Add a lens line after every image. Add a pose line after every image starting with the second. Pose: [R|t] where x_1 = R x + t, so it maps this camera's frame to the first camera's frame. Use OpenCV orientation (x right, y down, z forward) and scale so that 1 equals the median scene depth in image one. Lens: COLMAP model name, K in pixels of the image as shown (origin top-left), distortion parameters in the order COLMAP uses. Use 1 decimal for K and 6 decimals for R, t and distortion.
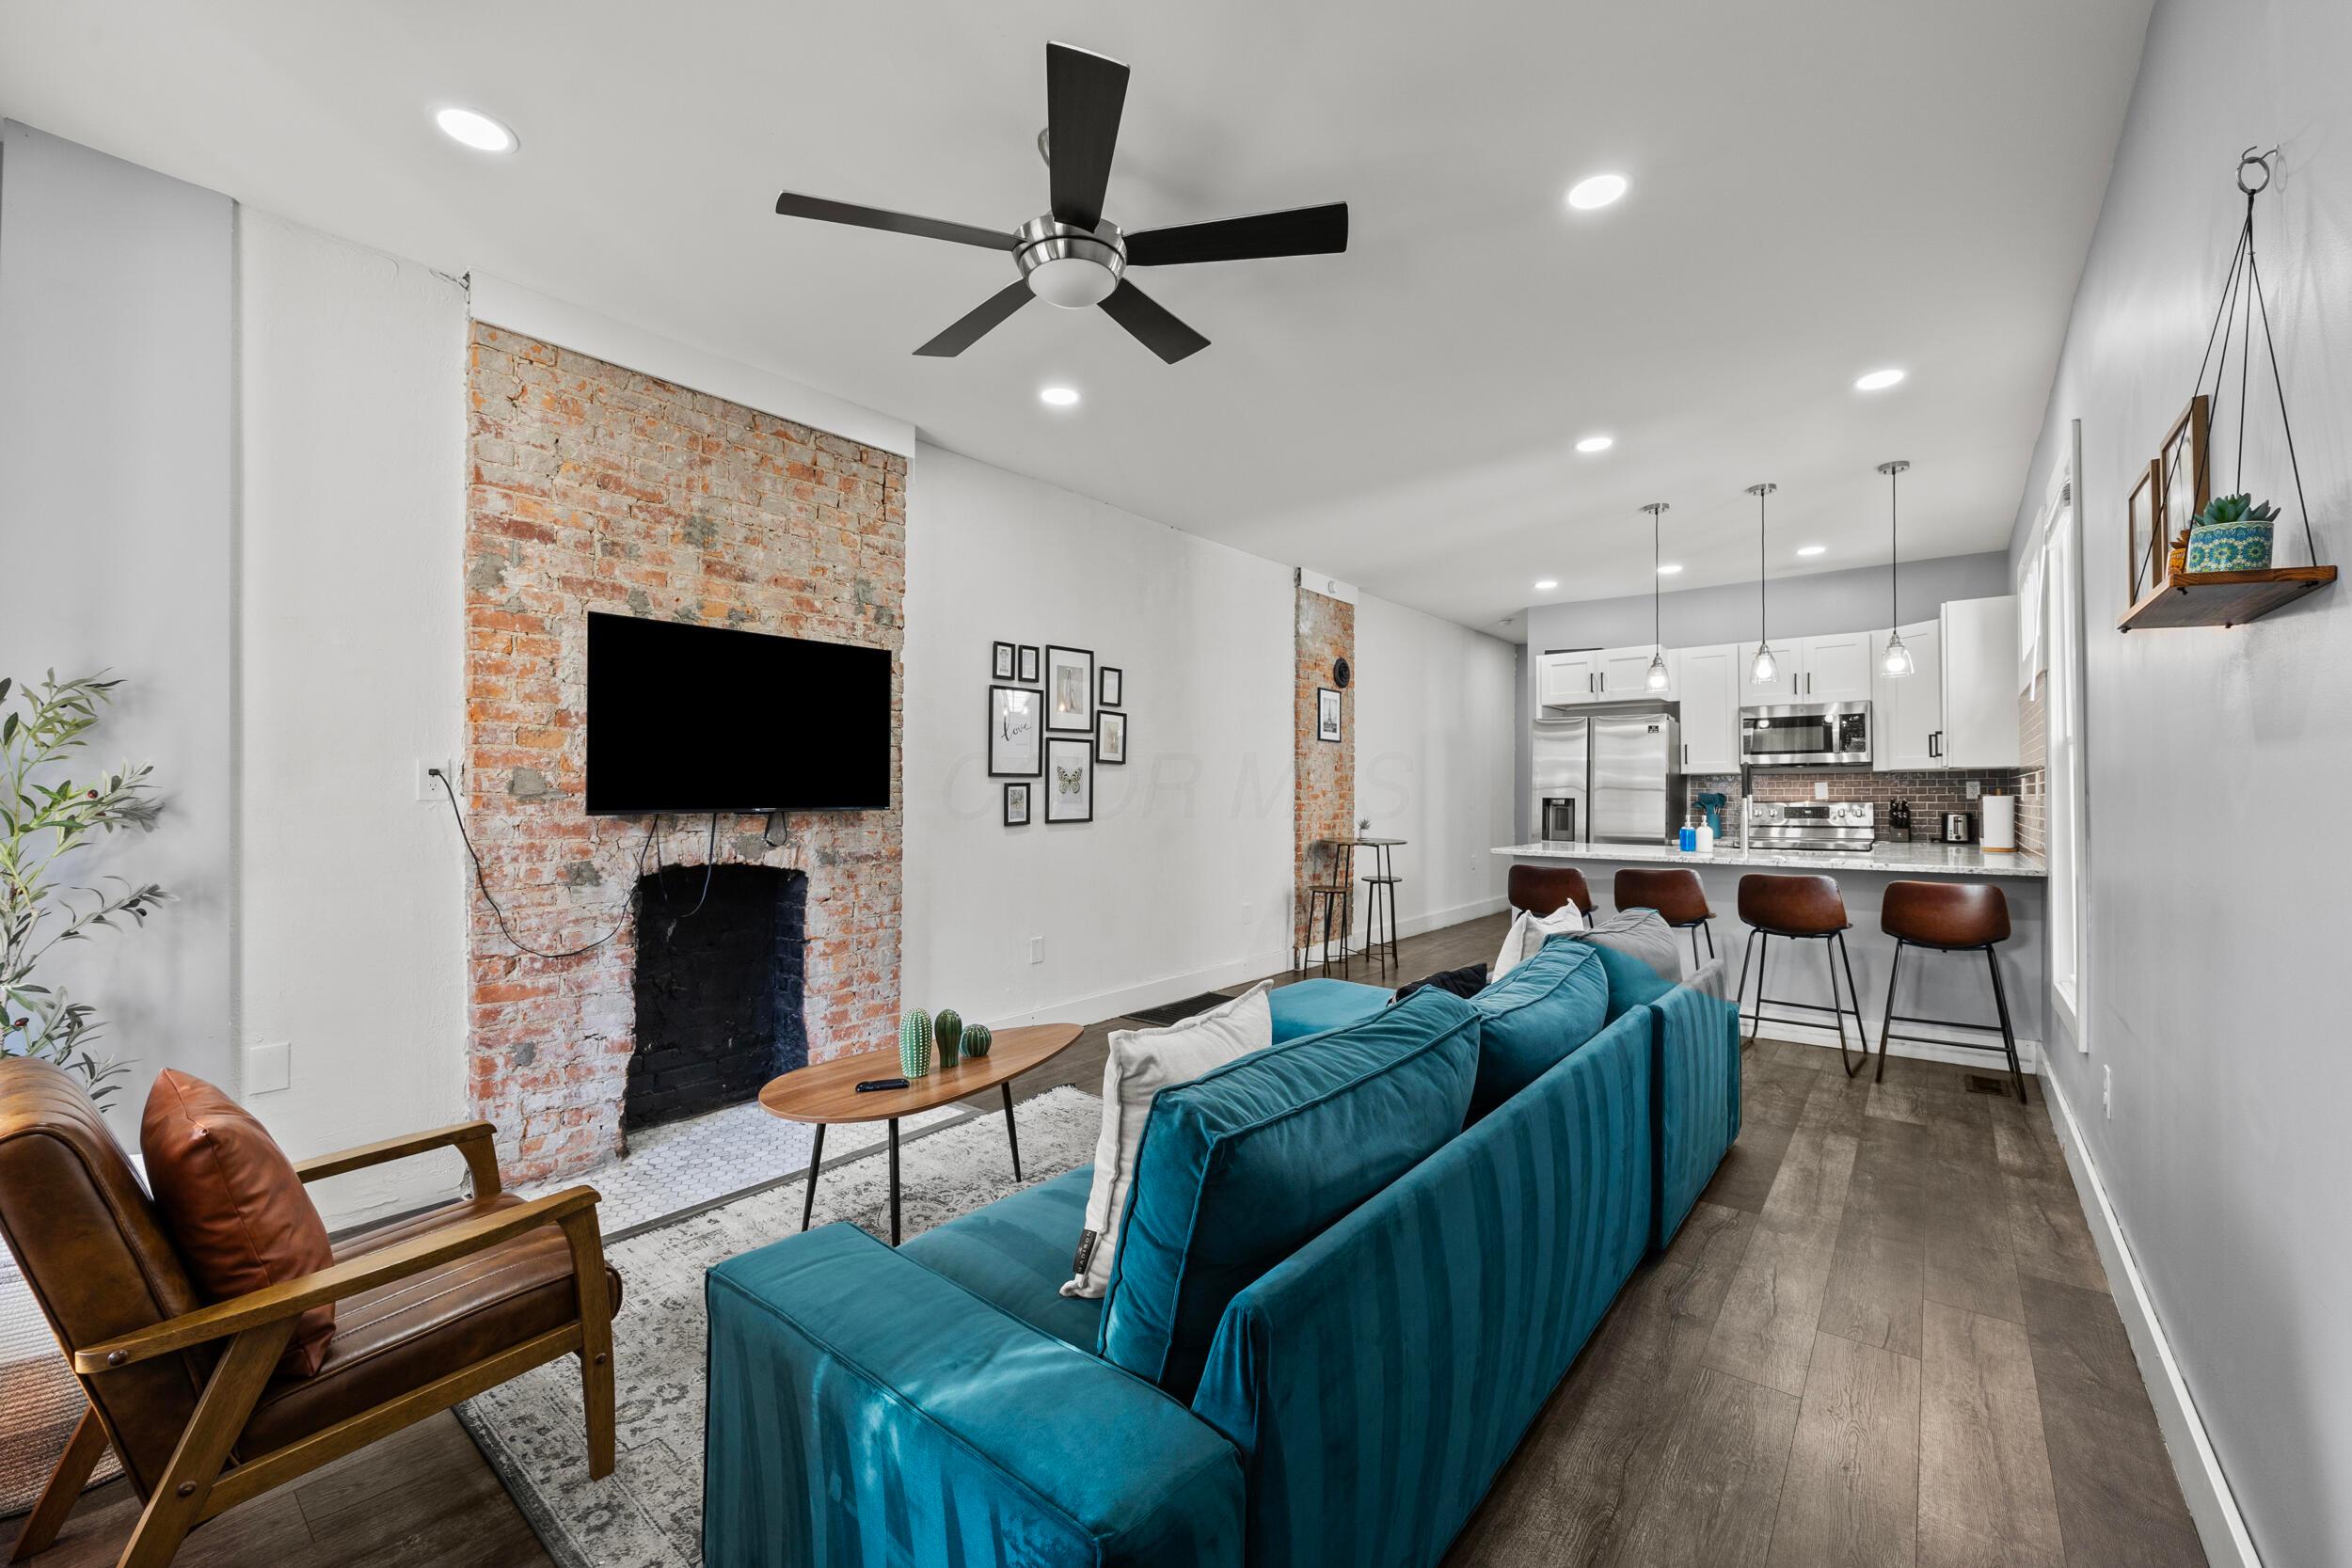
lens RADIAL K [[980.9, 0, 1176.0], [0, 980.9, 784.0], [0, 0, 1]] dist [-0.001978, -0.000103]
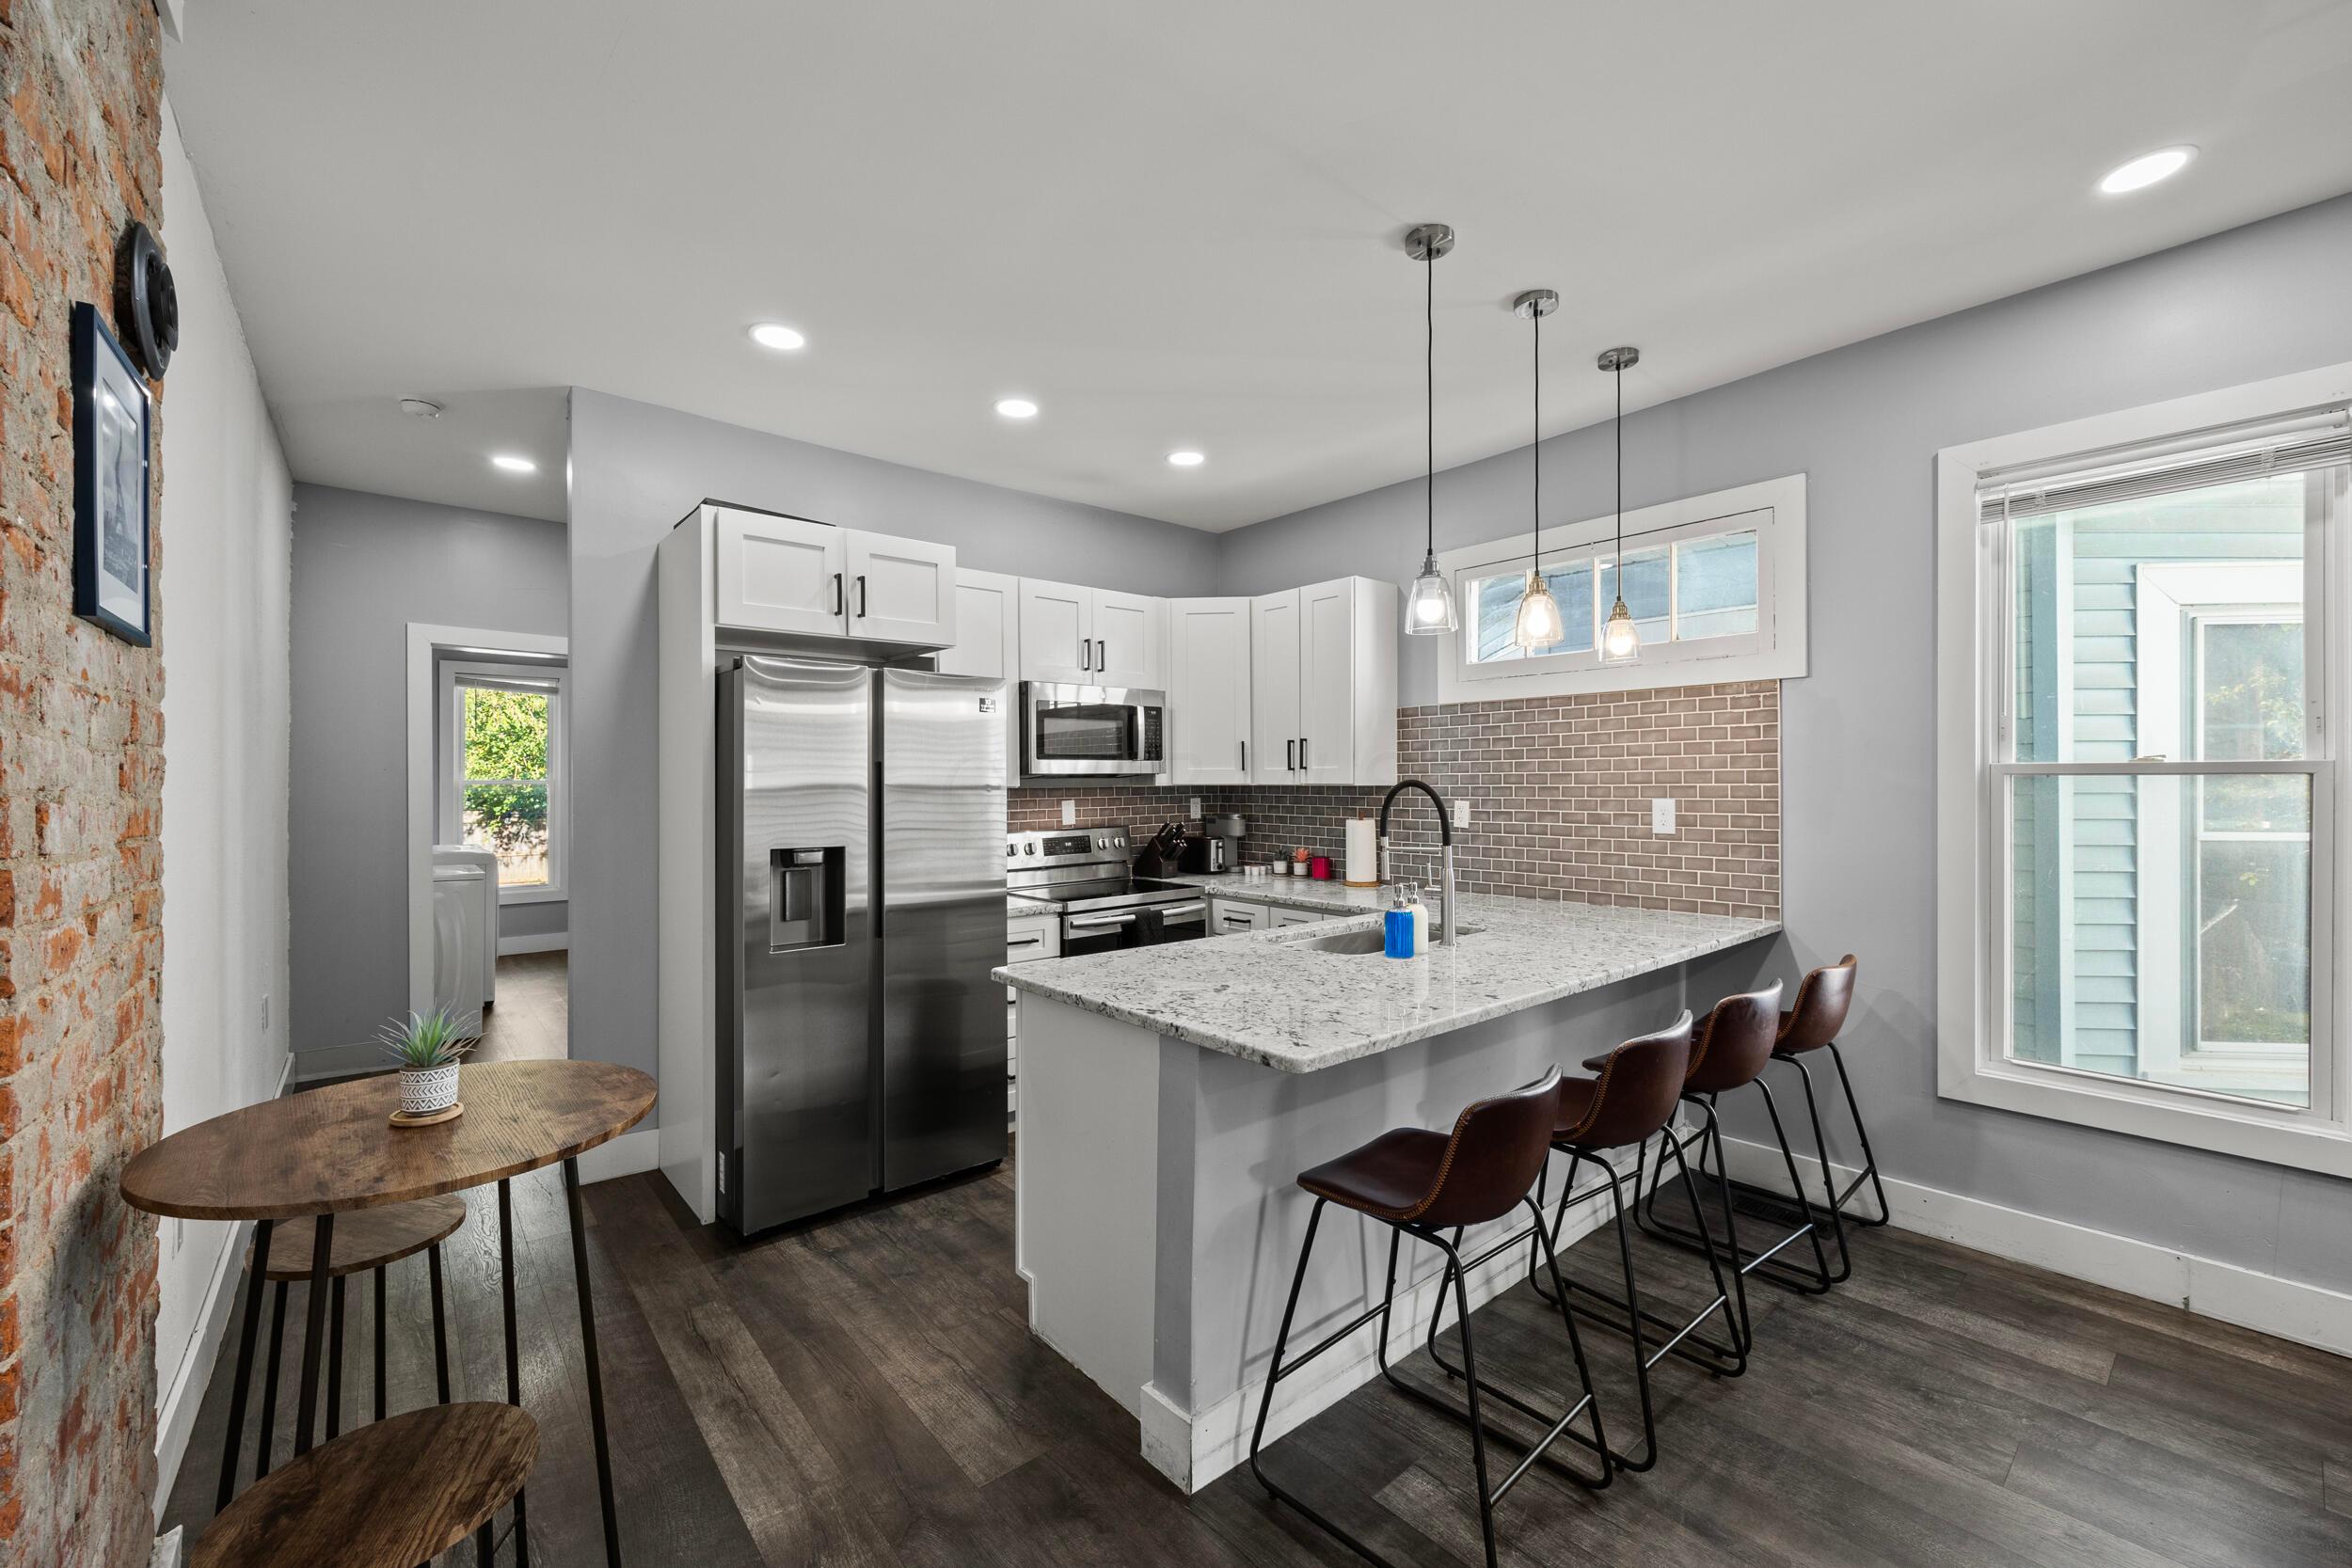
lens RADIAL K [[939.7, 0, 1176.0], [0, 939.7, 784.0], [0, 0, 1]] dist [-0.002414, -0.000215]
pose [[0.205718, -0.004447, 0.978601, 0.013388], [-0.003798, 0.999979, 0.005342, -0.018365], [-0.978604, -0.004816, 0.205697, 0.817457]]
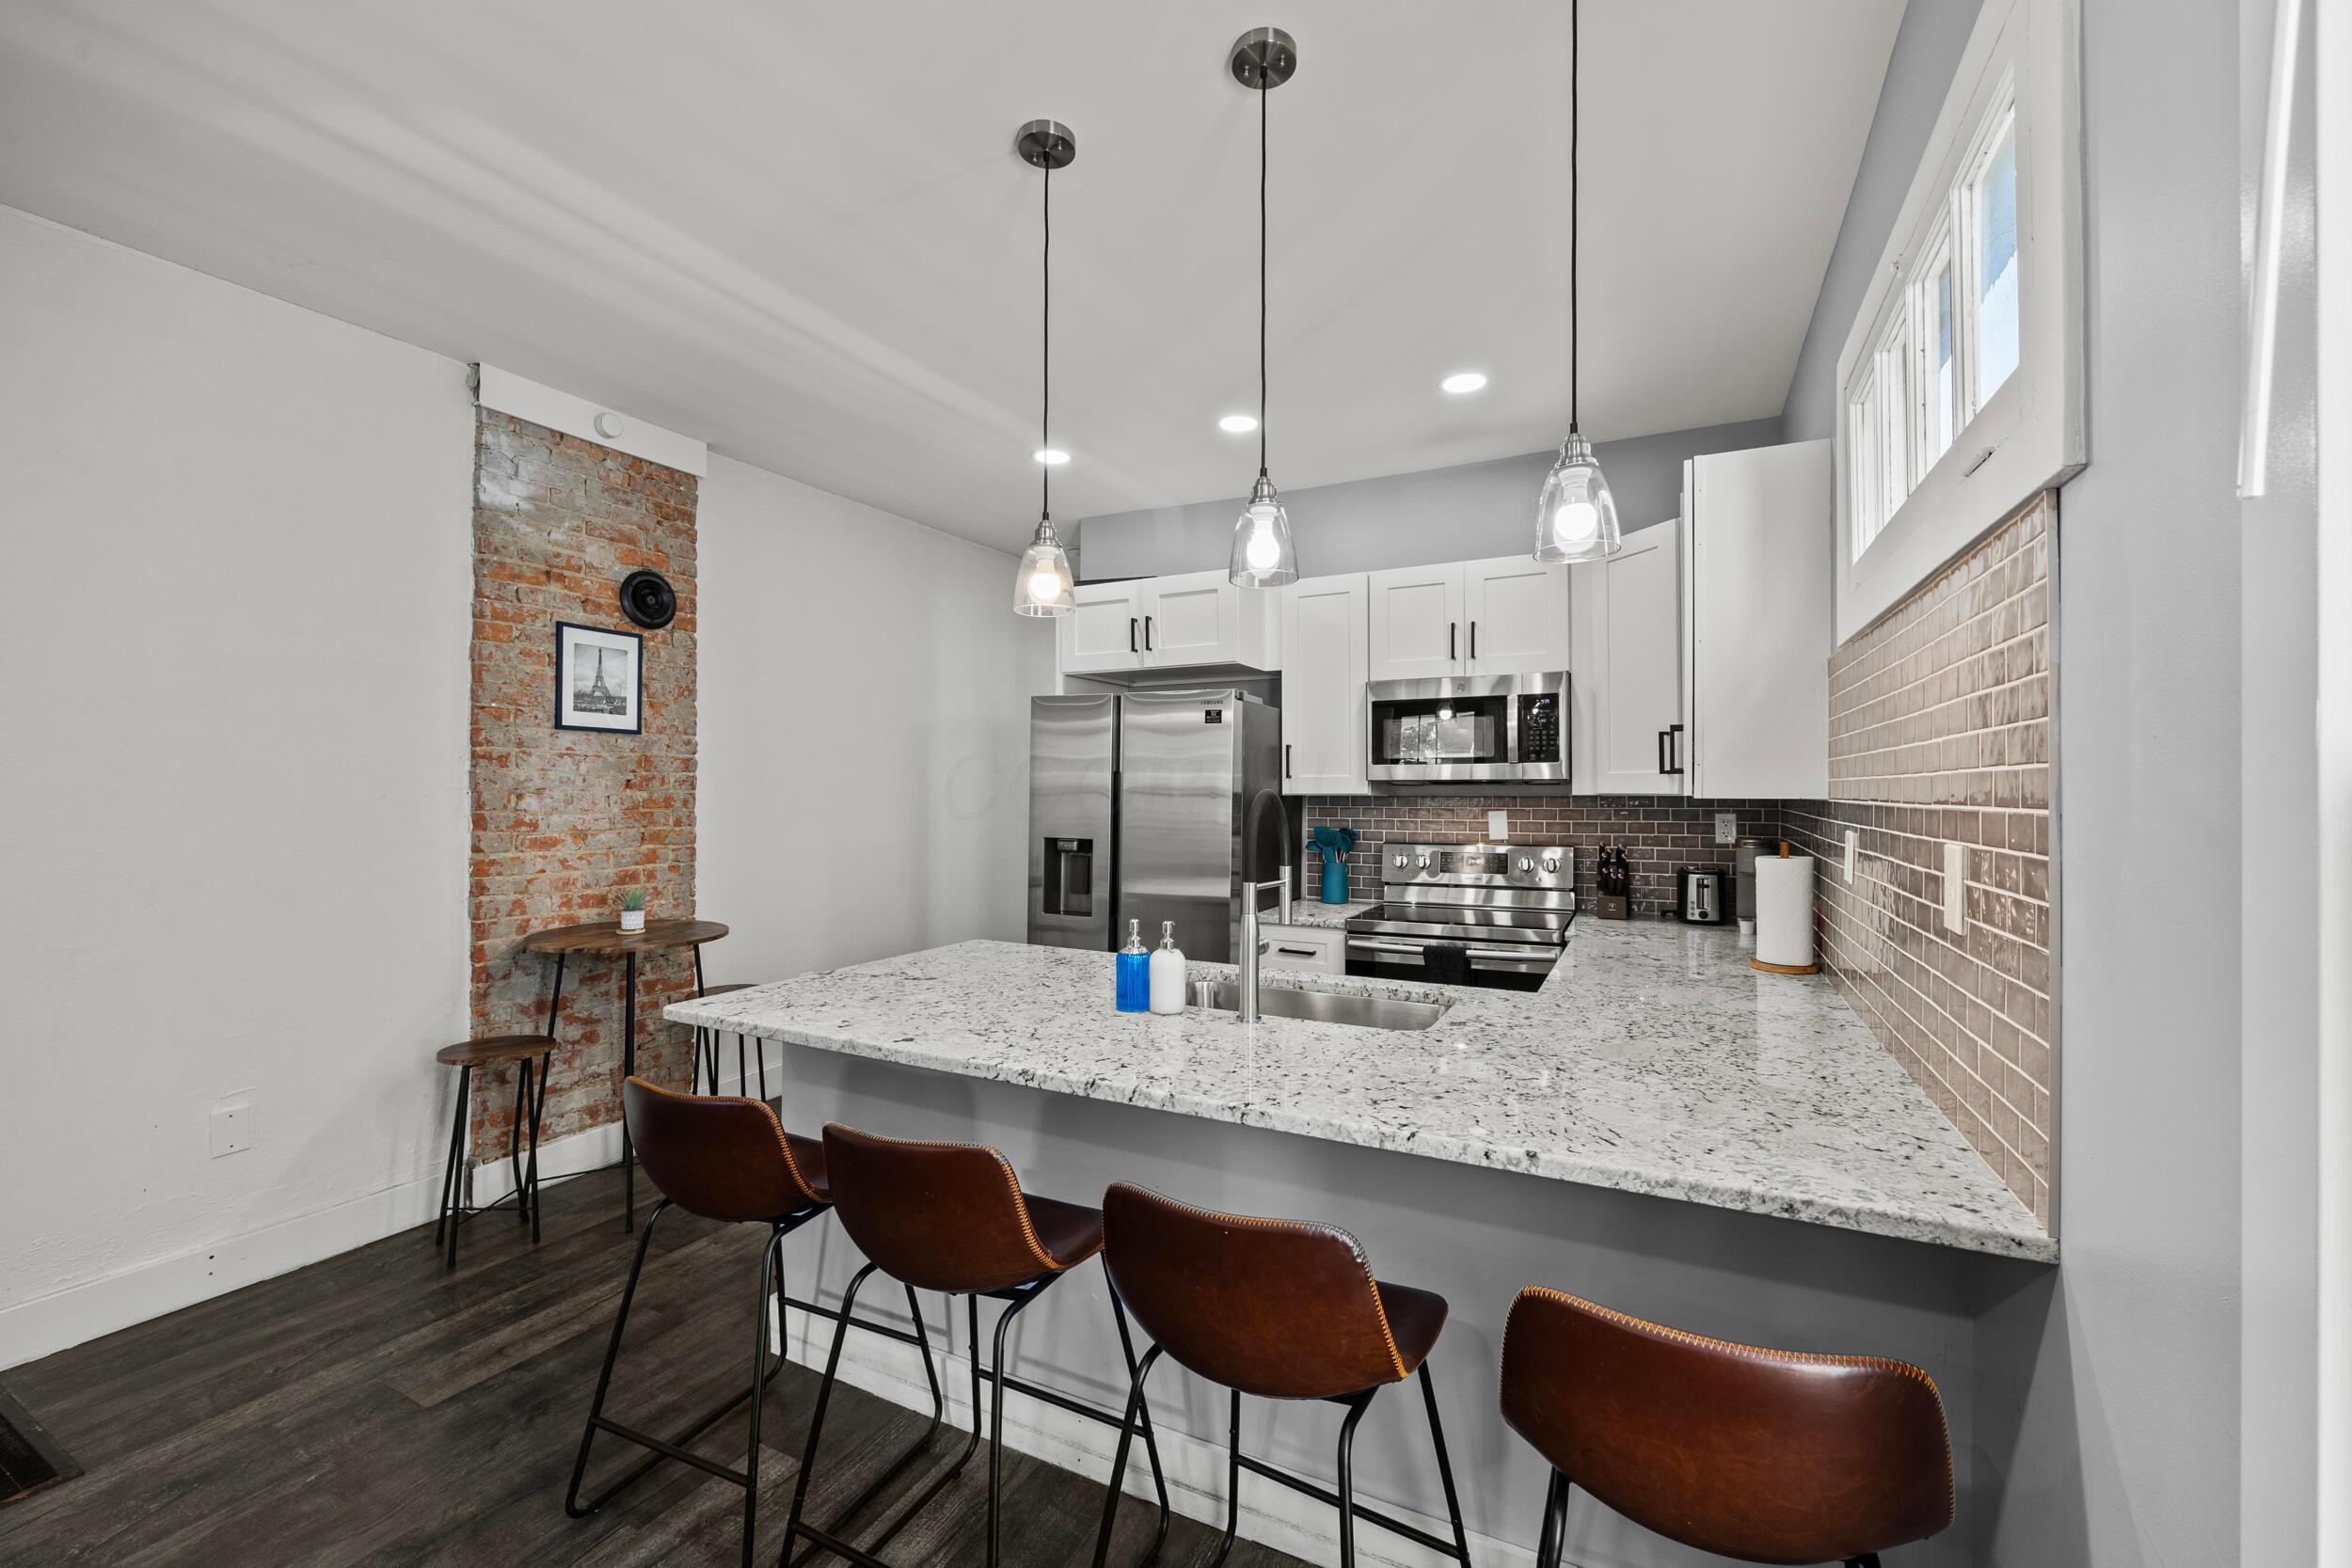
lens RADIAL K [[939.7, 0, 1176.0], [0, 939.7, 784.0], [0, 0, 1]] dist [-0.002414, -0.000215]
pose [[0.983389, 0.003820, 0.181470, 0.374387], [-0.005155, 0.999963, 0.006887, -0.021950], [-0.181437, -0.007709, 0.983372, 0.489423]]
